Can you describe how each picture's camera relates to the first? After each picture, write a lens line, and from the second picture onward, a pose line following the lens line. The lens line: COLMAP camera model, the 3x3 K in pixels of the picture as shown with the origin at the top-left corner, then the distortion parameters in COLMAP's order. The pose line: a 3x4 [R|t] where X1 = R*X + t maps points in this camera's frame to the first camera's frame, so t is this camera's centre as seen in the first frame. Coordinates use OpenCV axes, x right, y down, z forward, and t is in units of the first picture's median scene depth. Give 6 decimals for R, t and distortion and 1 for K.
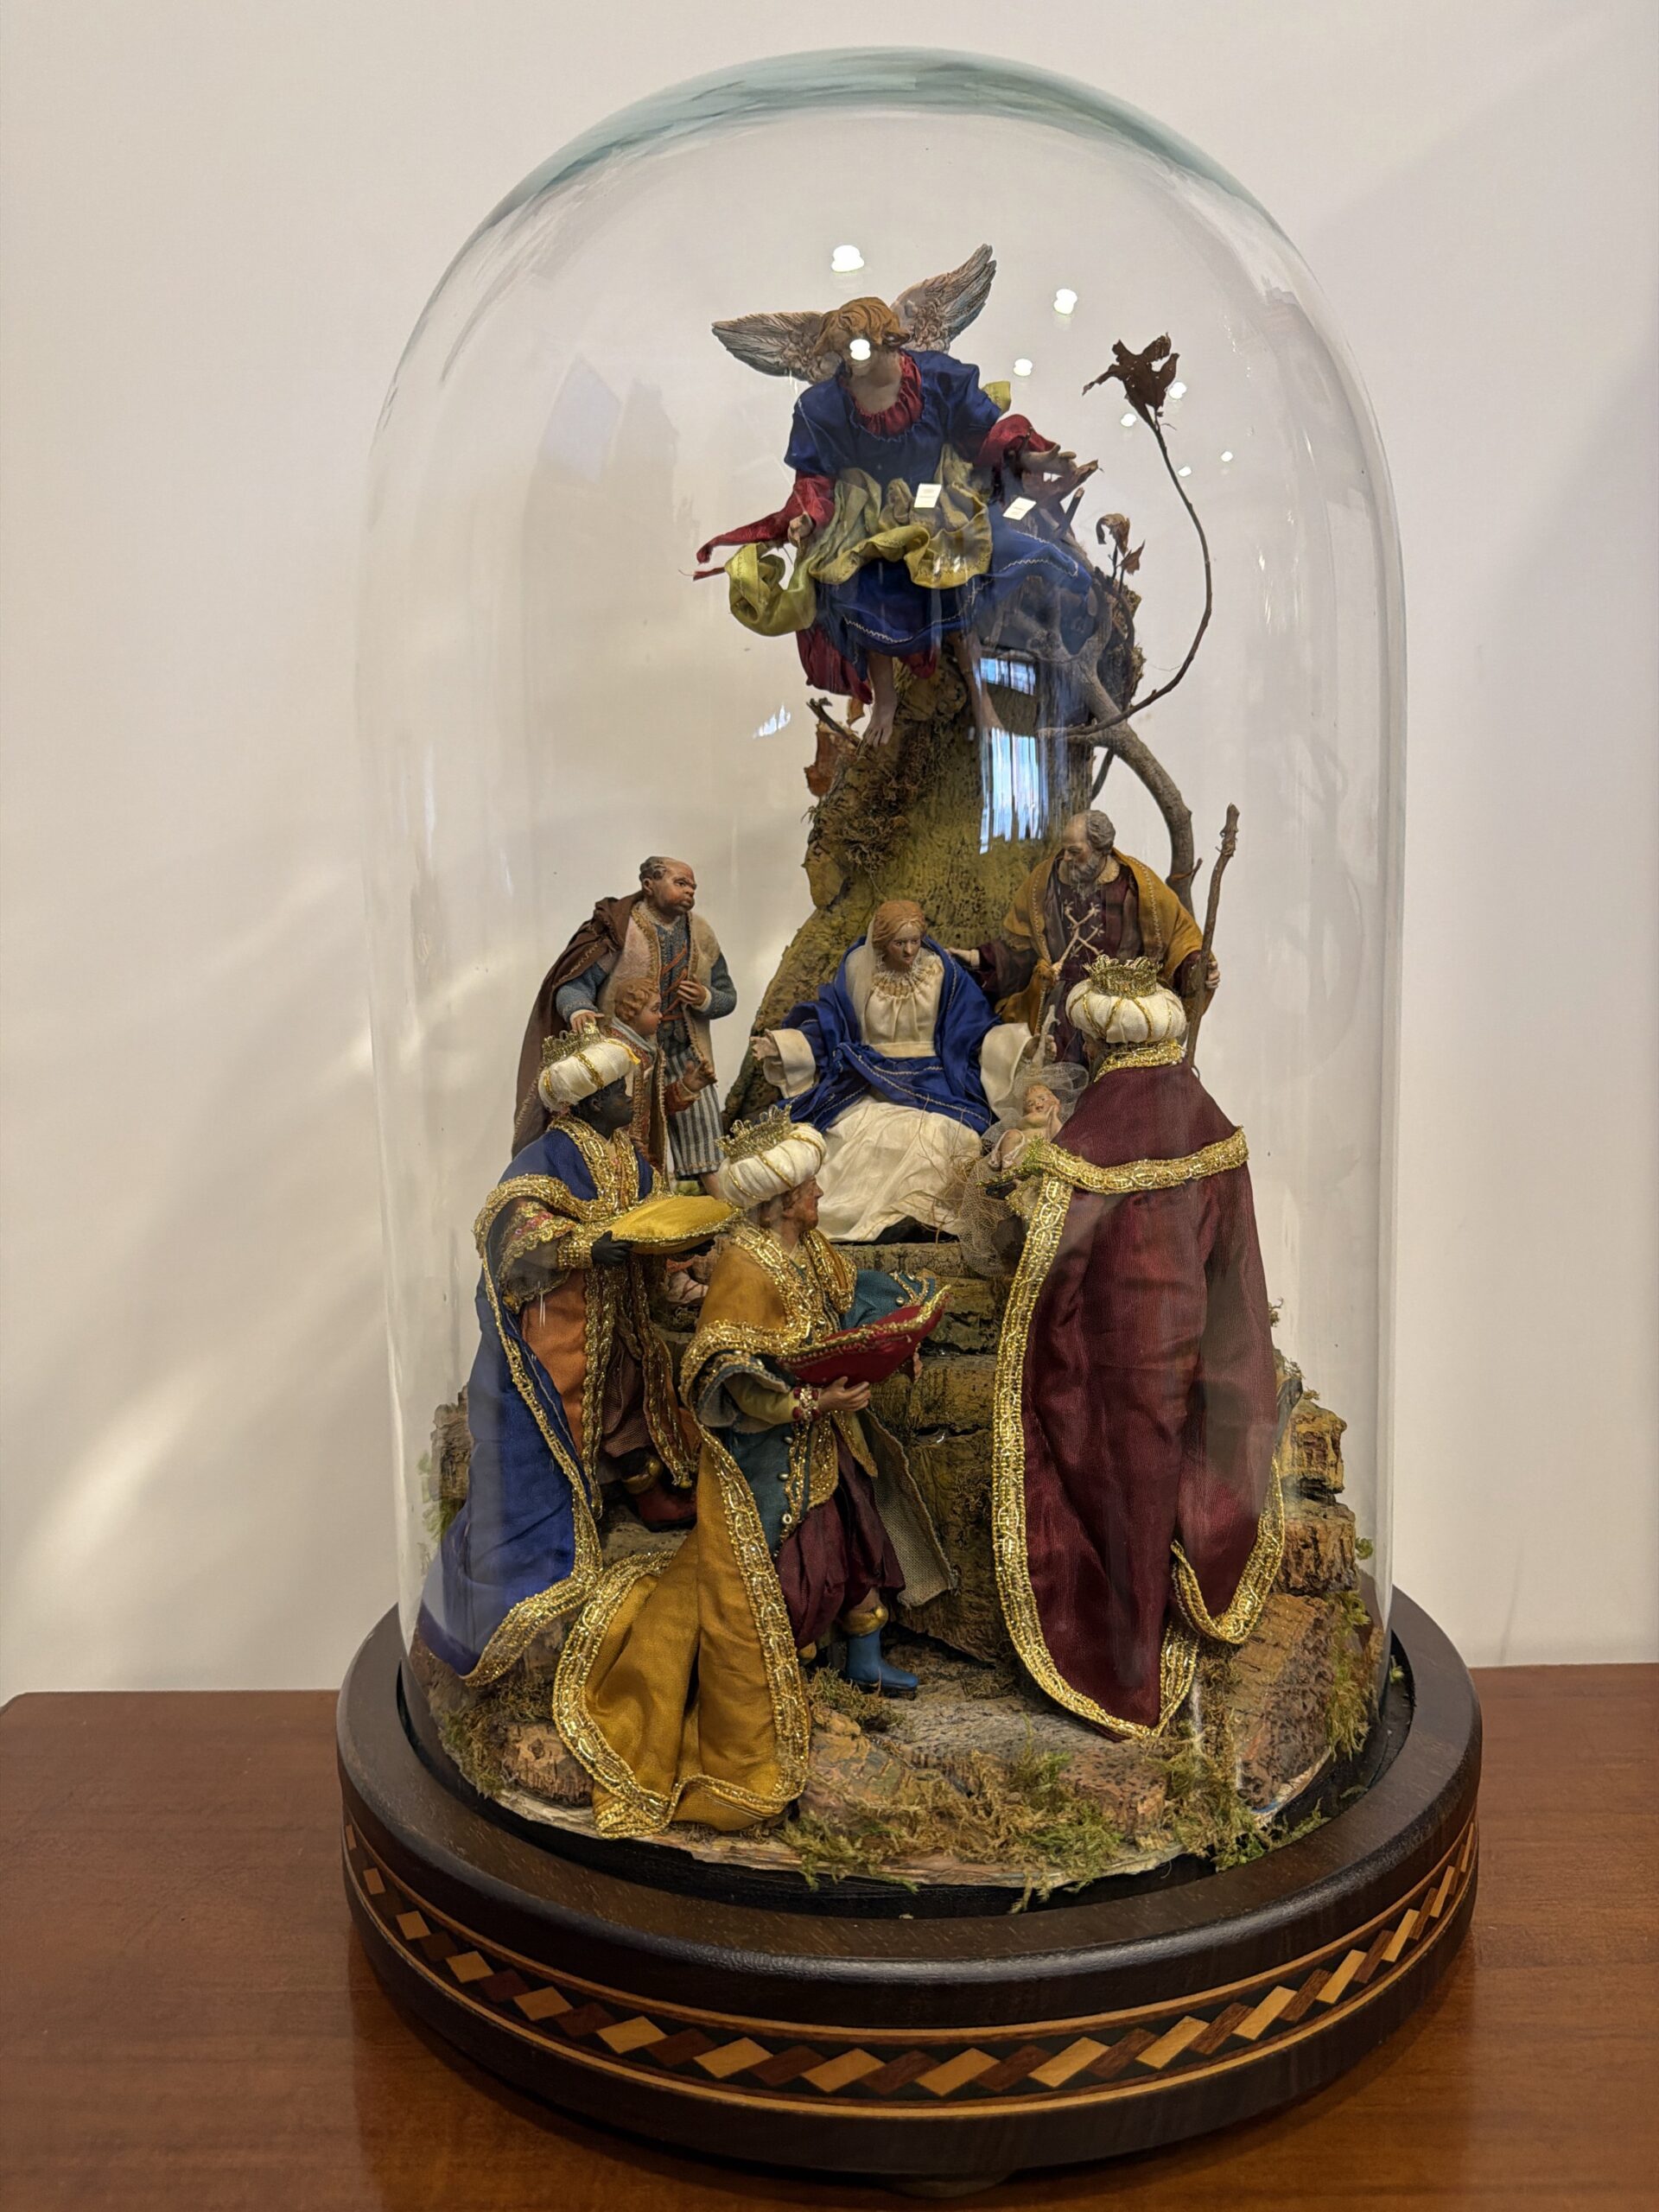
lens RADIAL K [[1572.9, 0, 827.6], [0, 1572.9, 1125.3], [0, 0, 1]] dist [0.003568, -0.043207]
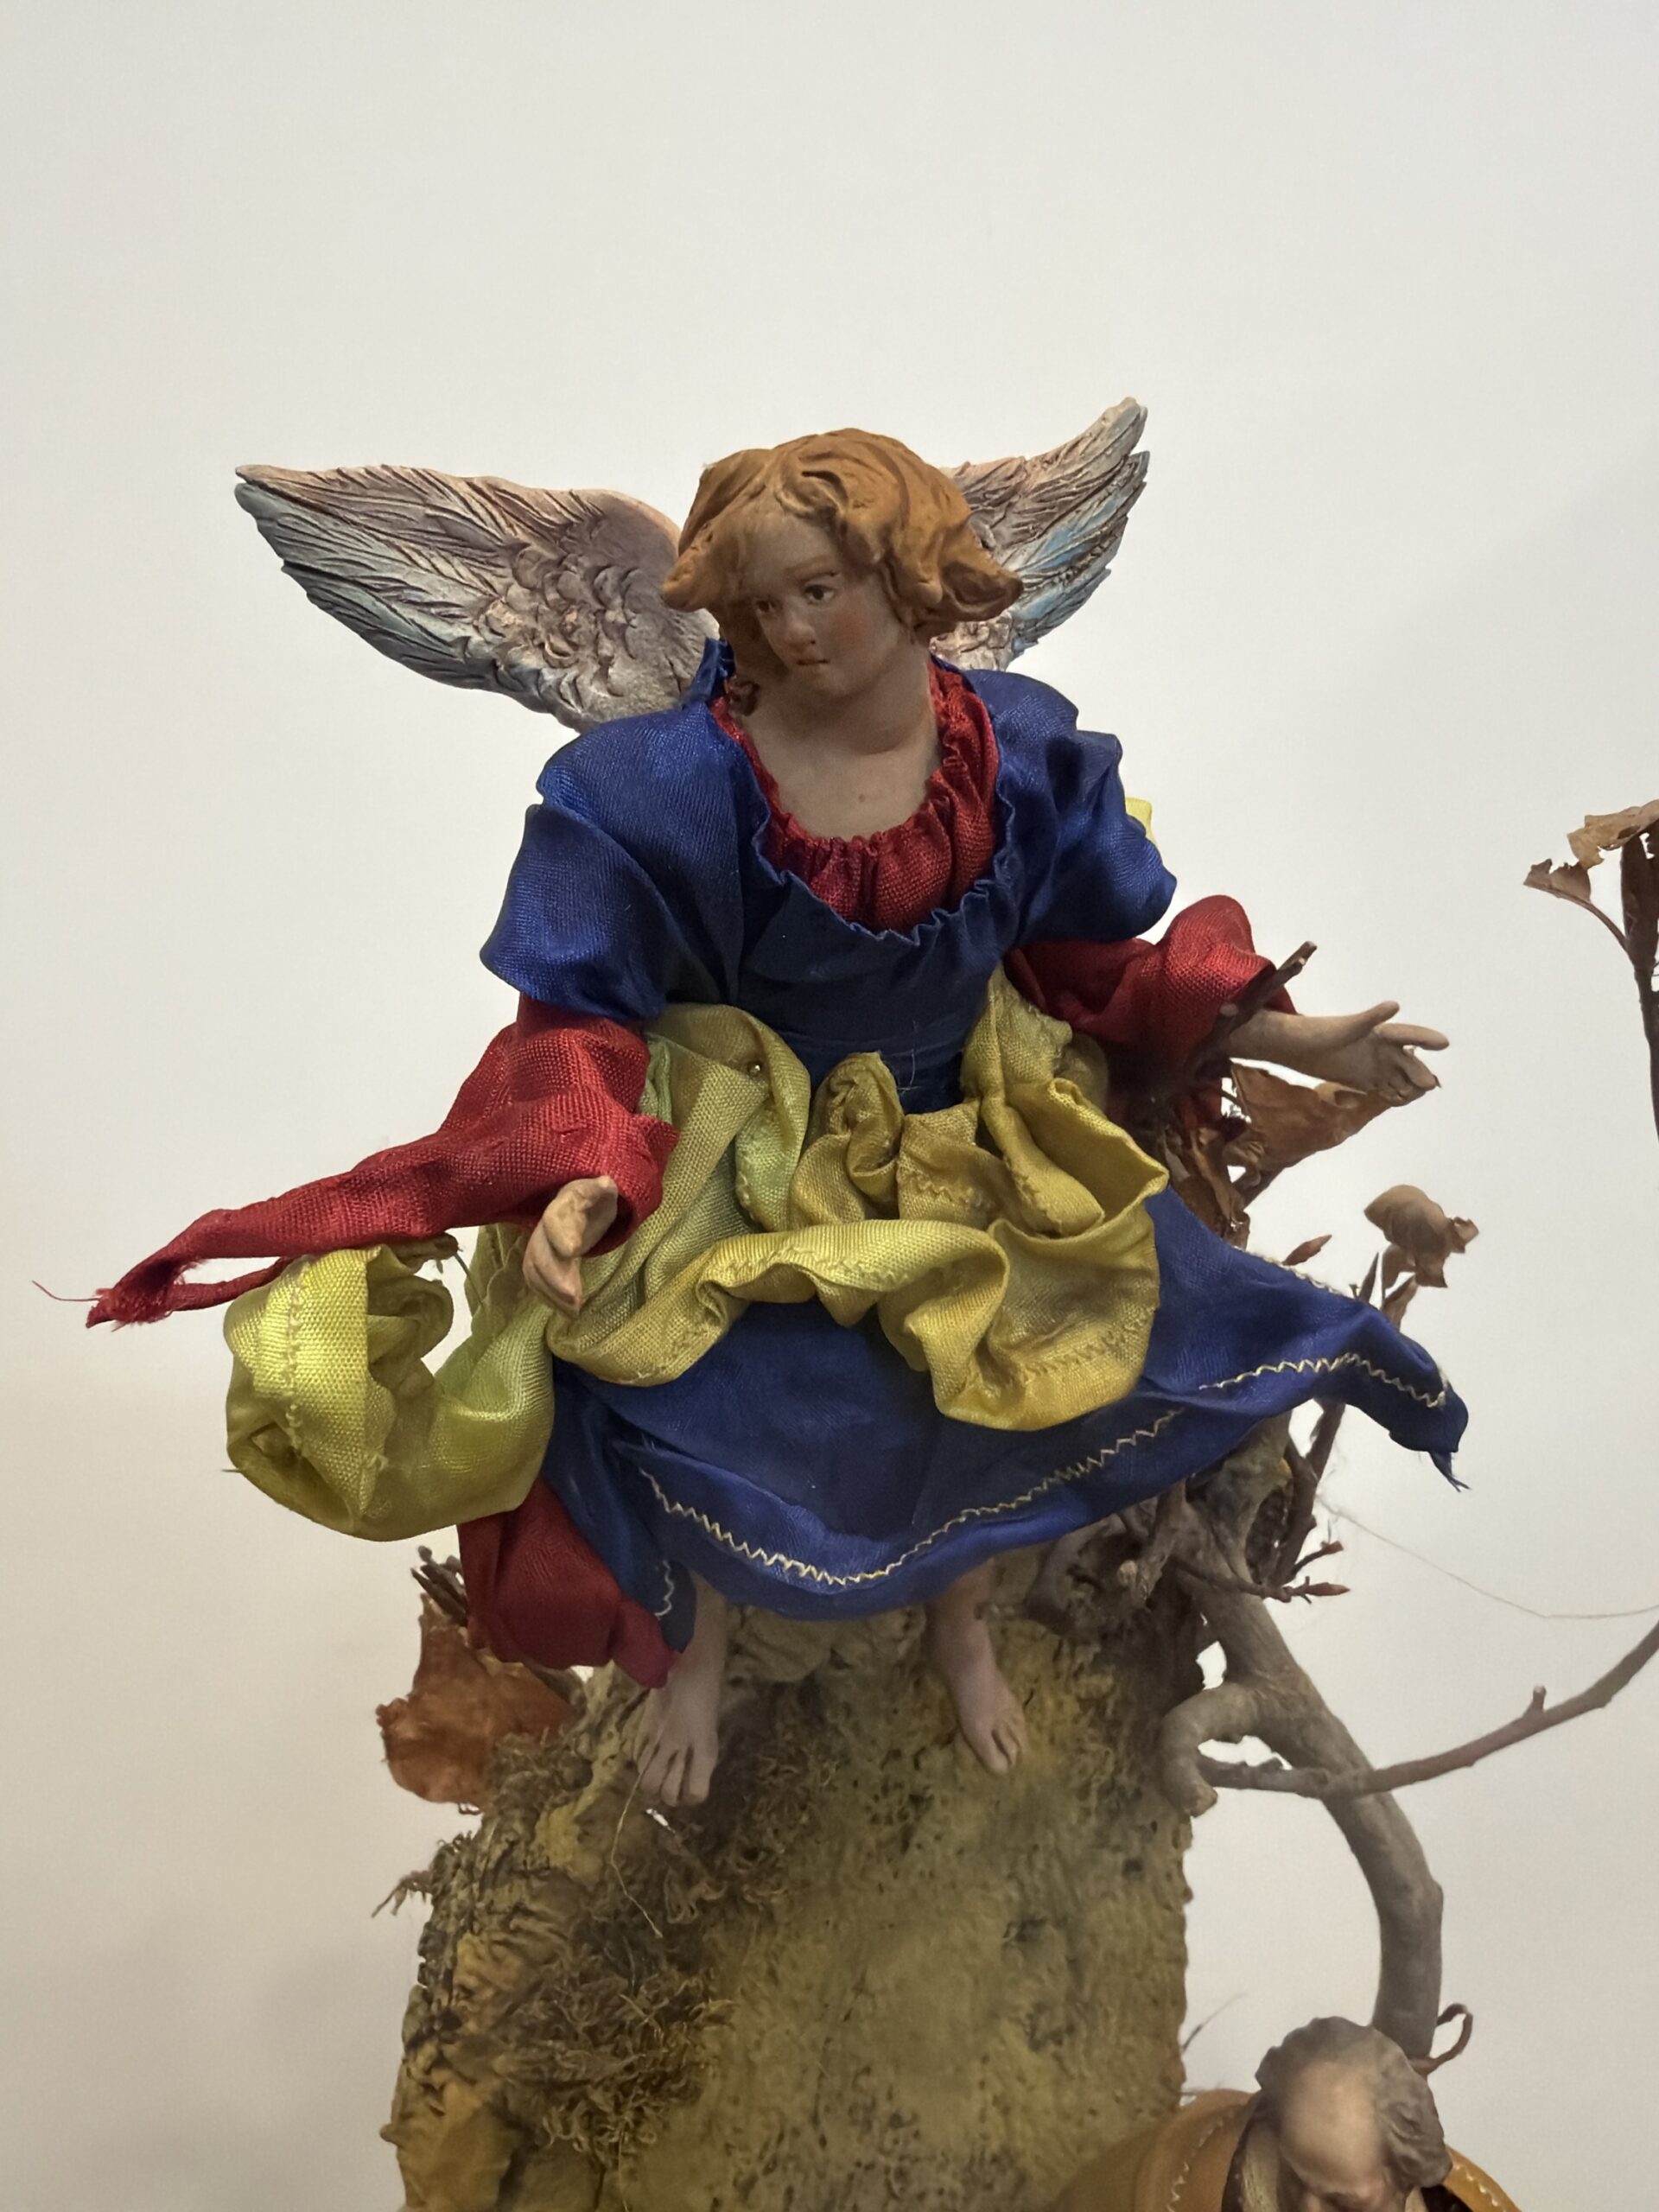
lens RADIAL K [[1568.8, 0, 843.4], [0, 1568.8, 1107.7], [0, 0, 1]] dist [-0.013582, 0.016231]
pose [[0.934012, 0.068153, 0.350680, -0.064626], [0.030716, 0.962678, -0.268900, -0.330127], [-0.355919, 0.261927, 0.897060, 0.757553]]
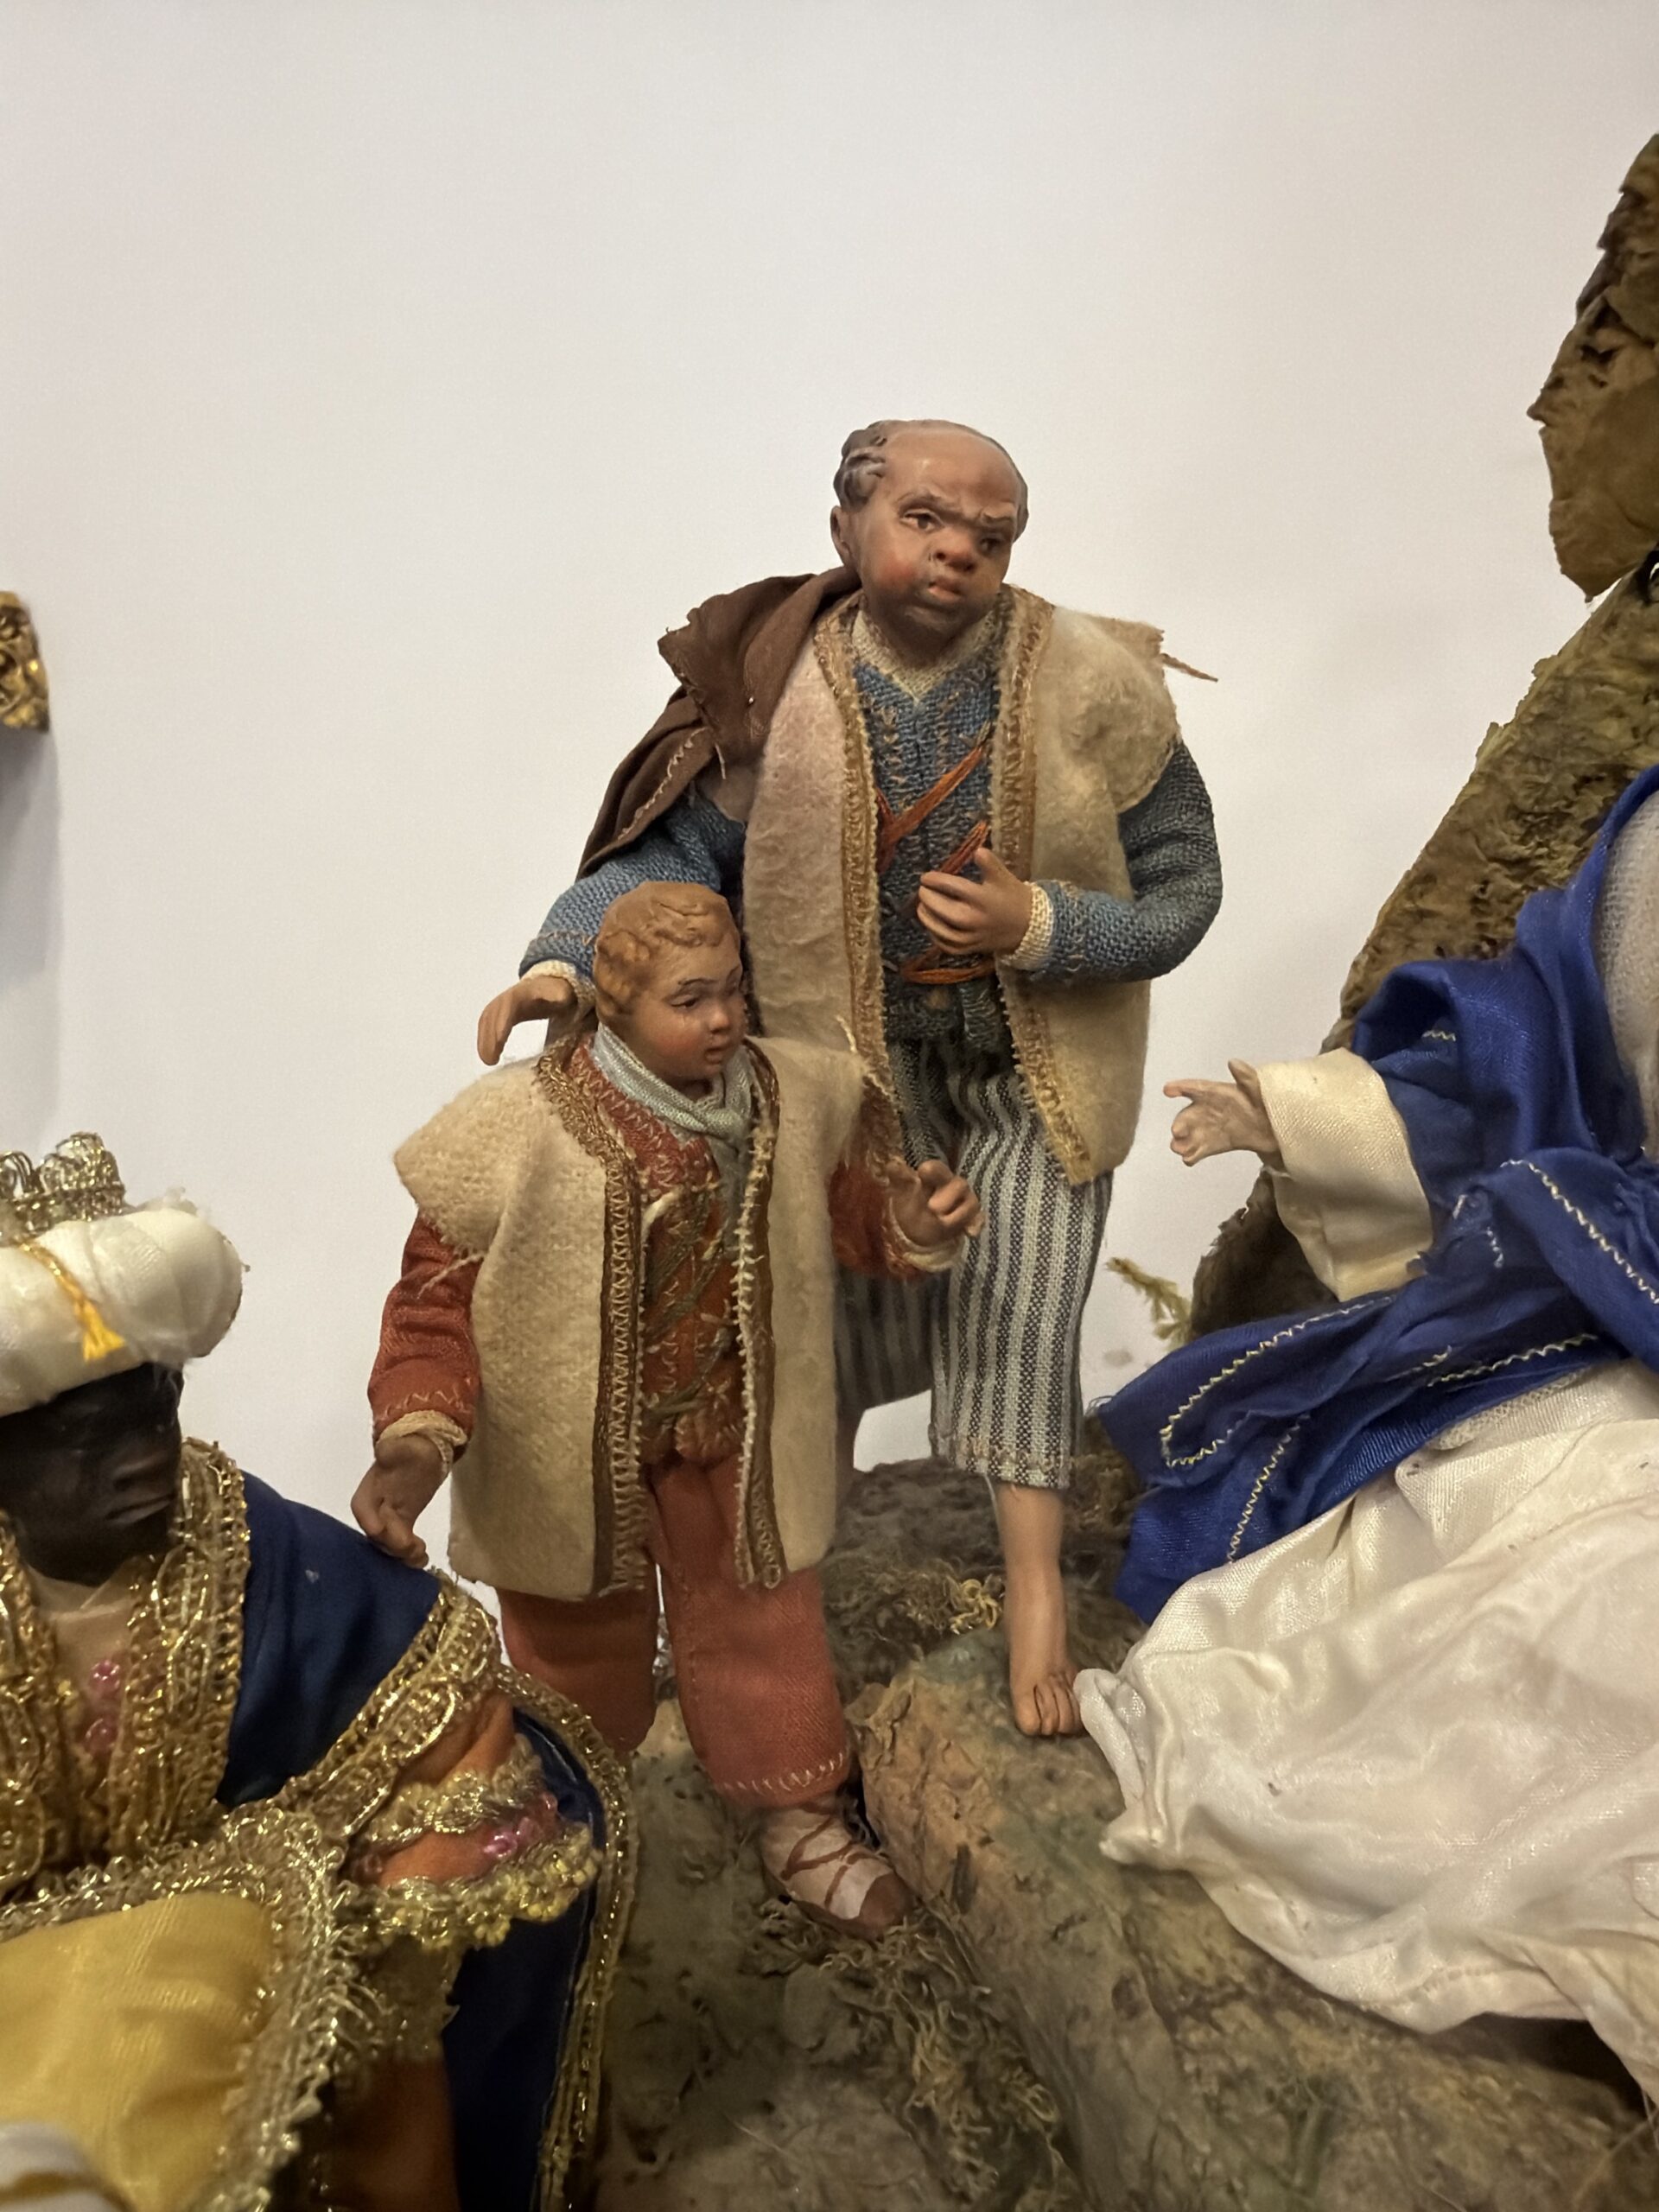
lens RADIAL K [[1568.8, 0, 834.7], [0, 1568.8, 1104.9], [0, 0, 1]] dist [-0.013582, 0.016231]
pose [[0.750147, 0.187662, -0.634084, 0.096069], [-0.050941, 0.972437, 0.227534, -0.129451], [0.659306, -0.138383, 0.739030, 0.866902]]
